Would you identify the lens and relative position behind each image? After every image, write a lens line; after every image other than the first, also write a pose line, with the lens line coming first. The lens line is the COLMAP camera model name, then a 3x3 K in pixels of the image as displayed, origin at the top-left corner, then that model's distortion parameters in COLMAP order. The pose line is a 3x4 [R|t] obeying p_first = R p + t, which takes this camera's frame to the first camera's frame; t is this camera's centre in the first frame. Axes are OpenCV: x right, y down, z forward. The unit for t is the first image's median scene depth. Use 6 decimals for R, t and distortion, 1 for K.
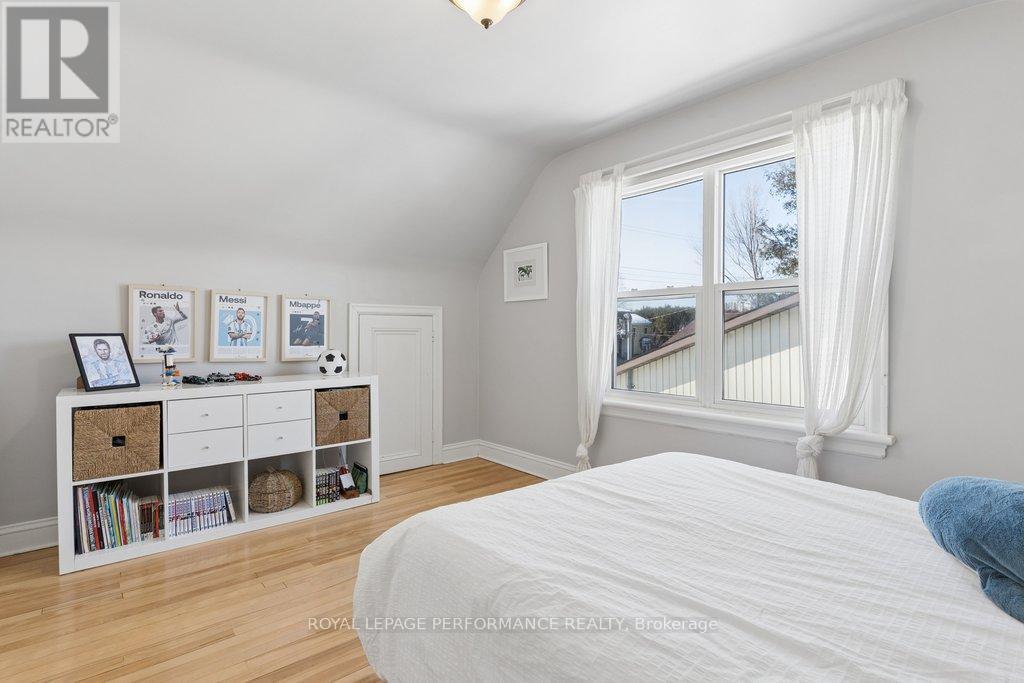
lens RADIAL K [[493.2, 0, 514.2], [0, 493.2, 341.7], [0, 0, 1]] dist [0.012956, -0.001486]
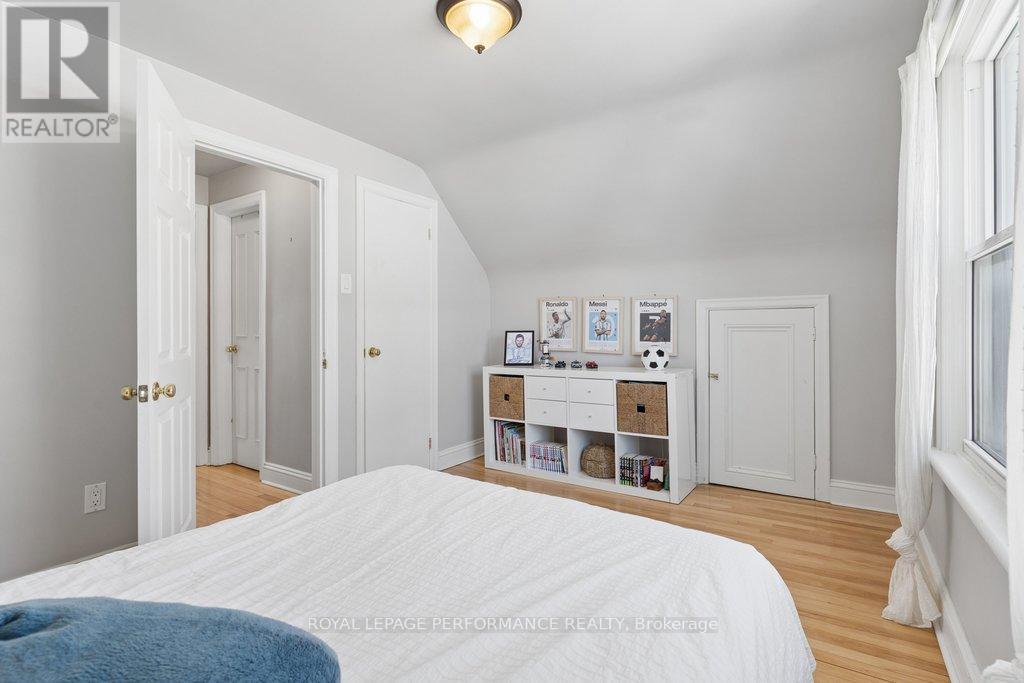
lens RADIAL K [[493.2, 0, 514.9], [0, 493.2, 331.8], [0, 0, 1]] dist [0.012956, -0.001486]
pose [[0.298169, 0.006236, -0.954493, 0.596710], [-0.010242, 0.999942, 0.003333, -0.015753], [0.954458, 0.008782, 0.298215, 0.432281]]
